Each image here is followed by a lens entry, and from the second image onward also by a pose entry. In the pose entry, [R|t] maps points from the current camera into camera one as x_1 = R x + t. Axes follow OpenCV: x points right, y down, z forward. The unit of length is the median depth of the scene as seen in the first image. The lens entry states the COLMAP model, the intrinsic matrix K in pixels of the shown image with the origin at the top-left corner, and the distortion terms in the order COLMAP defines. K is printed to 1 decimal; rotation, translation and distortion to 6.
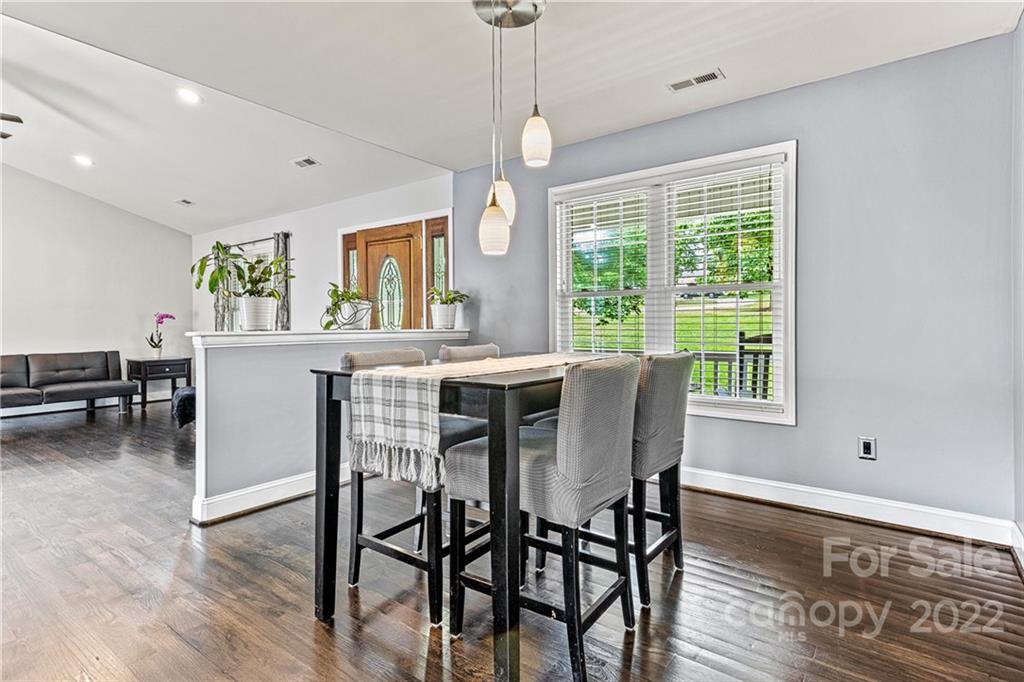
lens RADIAL K [[510.8, 0, 511.9], [0, 510.8, 323.7], [0, 0, 1]] dist [0.015323, 0.000571]
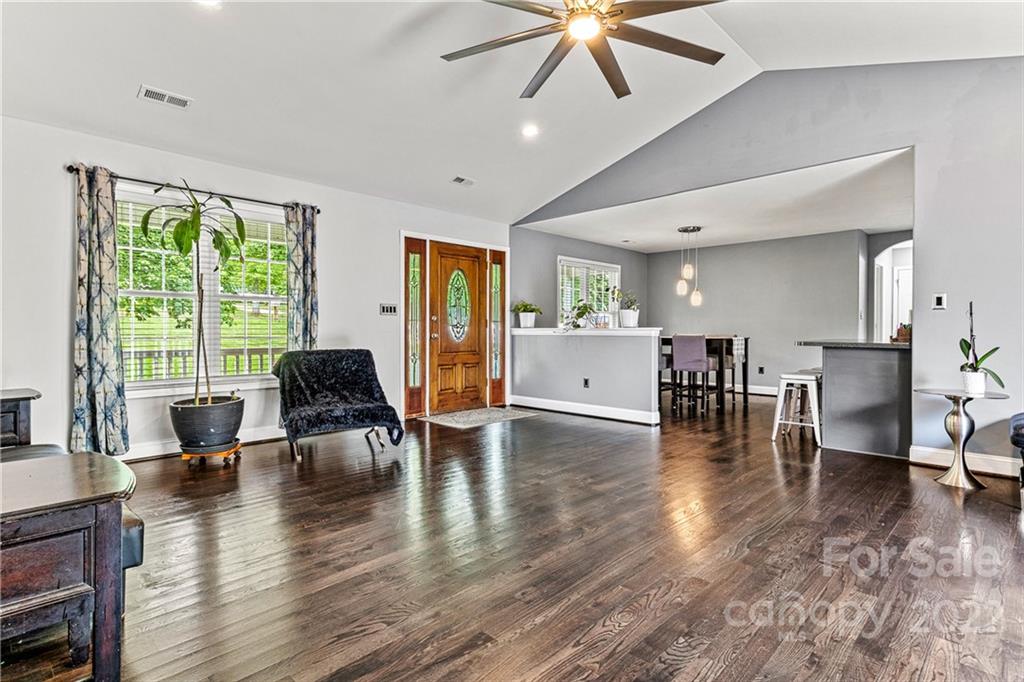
lens RADIAL K [[518.2, 0, 514.4], [0, 518.2, 324.5], [0, 0, 1]] dist [0.008027, 0.000401]
pose [[0.129893, 0.016348, 0.991393, -1.106148], [-0.005449, 0.999861, -0.015774, 0.015534], [-0.991513, -0.003354, 0.129964, 0.535414]]
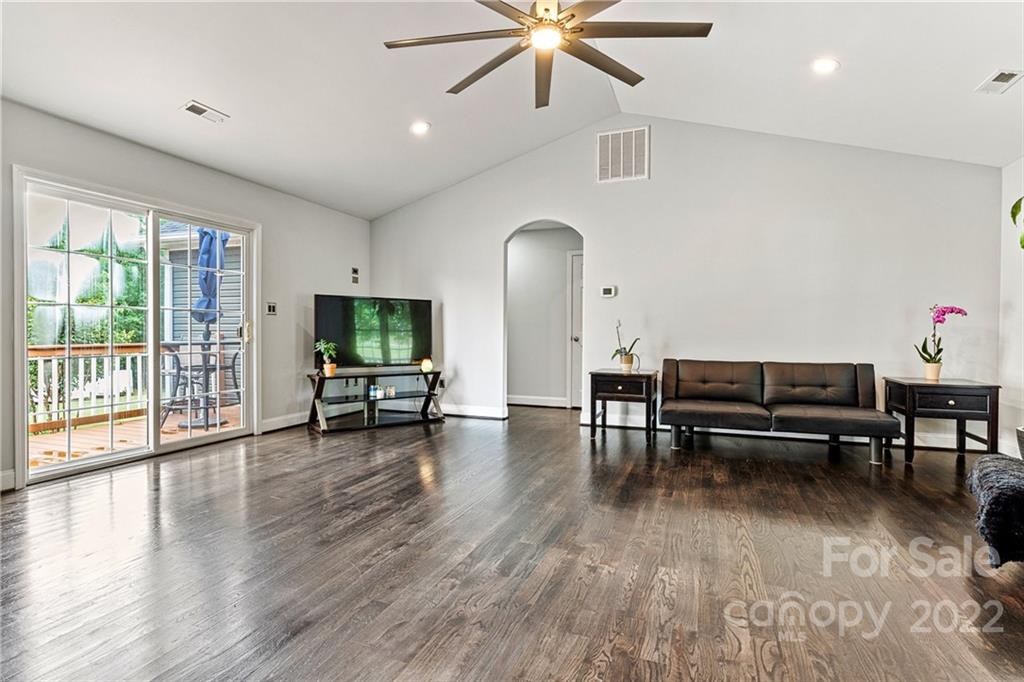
lens RADIAL K [[504.8, 0, 521.8], [0, 504.8, 340.8], [0, 0, 1]] dist [-0.004702, -0.000262]
pose [[0.285150, 0.024283, -0.958175, -0.282686], [-0.003641, 0.999699, 0.024252, 0.009059], [0.958476, -0.003426, 0.285153, 0.397722]]
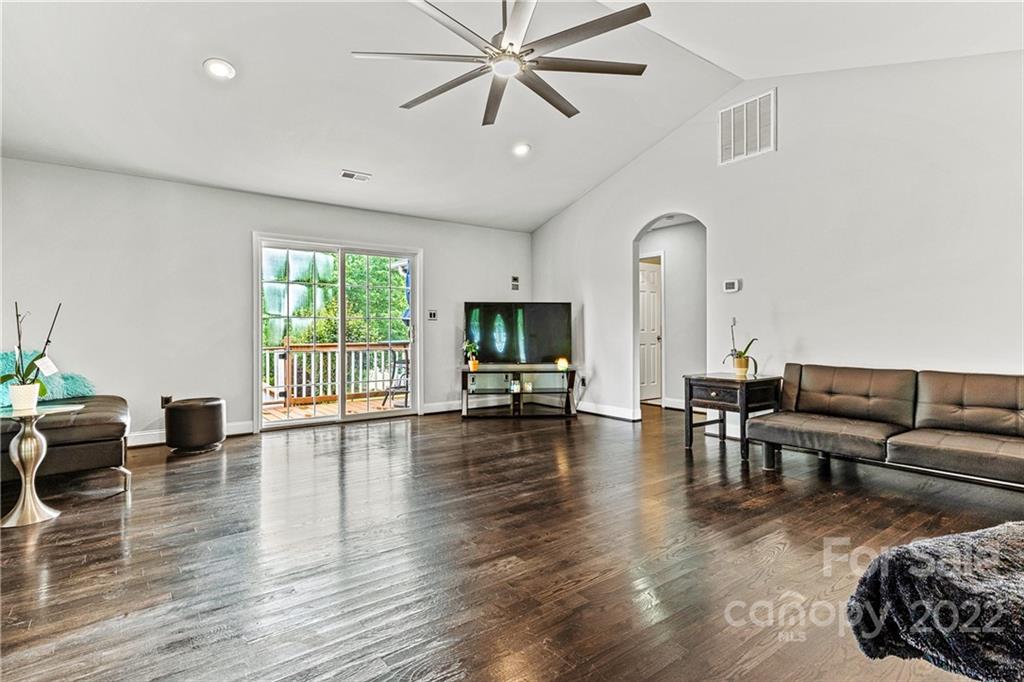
lens RADIAL K [[517.0, 0, 519.0], [0, 517.0, 334.5], [0, 0, 1]] dist [0.010173, -0.000149]
pose [[-0.276440, 0.013841, -0.960932, -0.229021], [0.009051, 0.999889, 0.011799, 0.006999], [0.960989, -0.005435, -0.276534, 0.675530]]
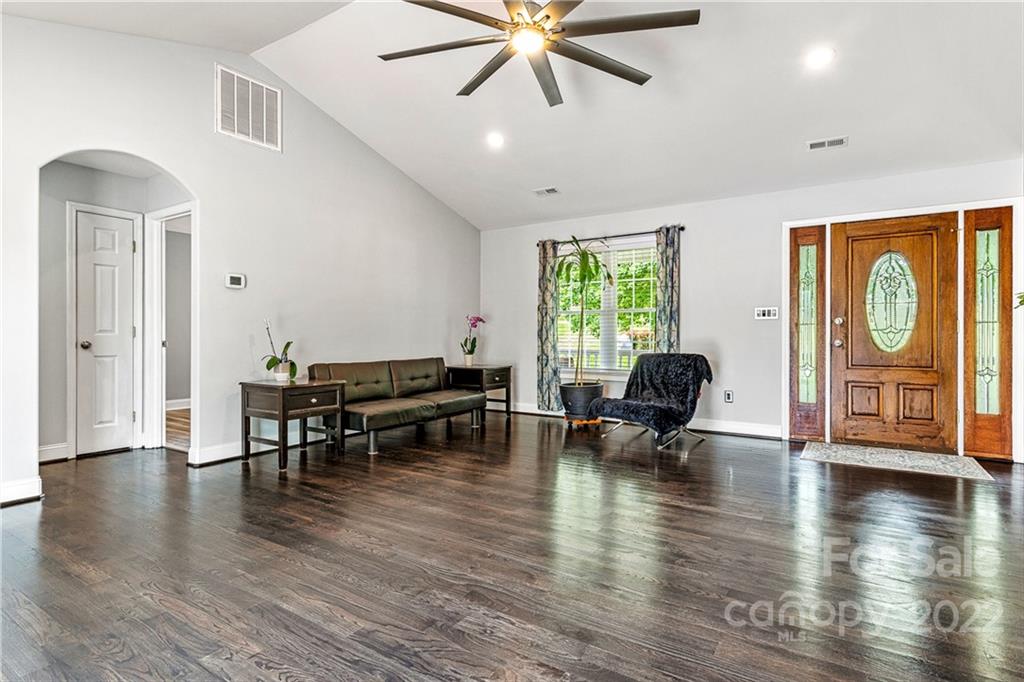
lens RADIAL K [[517.0, 0, 519.0], [0, 517.0, 334.5], [0, 0, 1]] dist [0.010173, -0.000149]
pose [[0.997681, 0.006834, 0.067726, -0.718288], [-0.006949, 0.999975, 0.001459, 0.011488], [-0.067714, -0.001926, 0.997703, 0.106032]]
